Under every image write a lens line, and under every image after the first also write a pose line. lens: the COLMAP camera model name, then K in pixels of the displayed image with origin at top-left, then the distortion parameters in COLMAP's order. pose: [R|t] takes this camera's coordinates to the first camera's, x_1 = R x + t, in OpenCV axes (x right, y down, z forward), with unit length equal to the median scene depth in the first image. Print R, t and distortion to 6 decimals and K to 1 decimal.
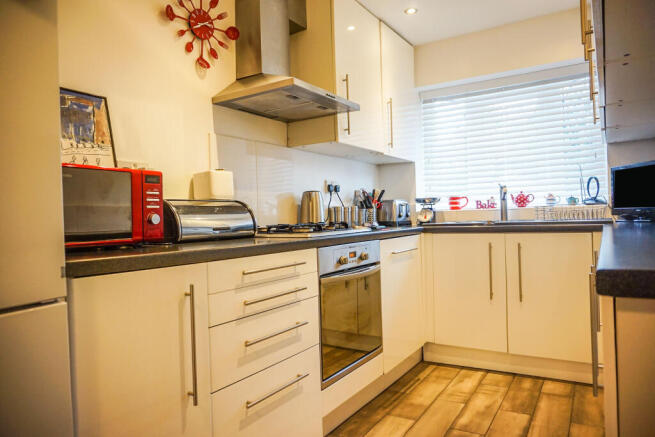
lens RADIAL K [[442.5, 0, 327.9], [0, 442.5, 216.3], [0, 0, 1]] dist [-0.031049, 0.011270]
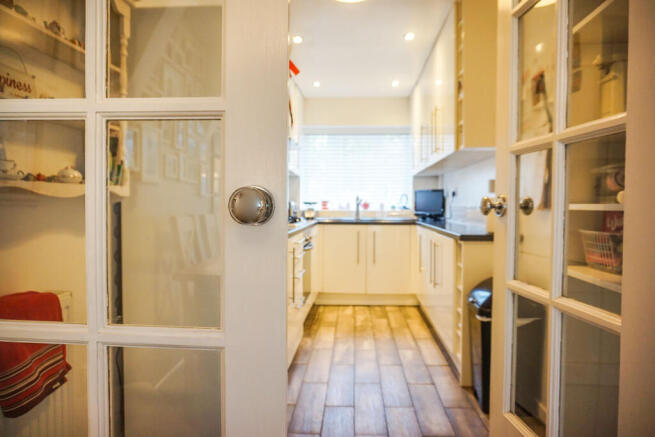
lens RADIAL K [[442.5, 0, 328.1], [0, 442.5, 219.7], [0, 0, 1]] dist [-0.031049, 0.011270]
pose [[0.881111, 0.019203, 0.472520, -0.566396], [-0.032812, 0.999250, 0.020576, -0.016096], [-0.471770, -0.033634, 0.881080, -0.477932]]
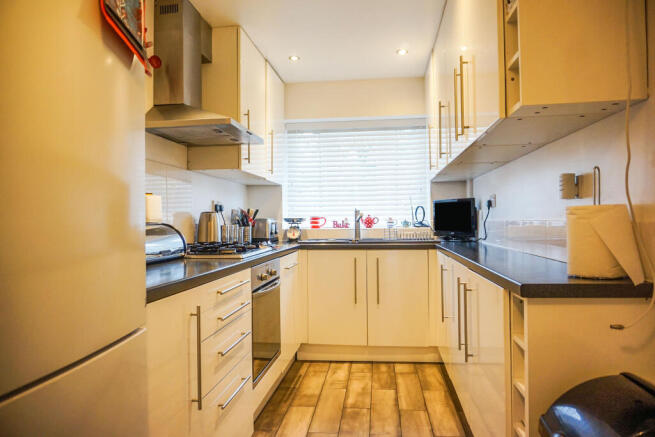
lens RADIAL K [[442.5, 0, 329.5], [0, 442.5, 218.0], [0, 0, 1]] dist [-0.031049, 0.011270]
pose [[0.903930, 0.023384, 0.427041, -0.236604], [-0.018138, 0.999702, -0.016348, -0.031034], [-0.427296, 0.007031, 0.904085, -0.097482]]
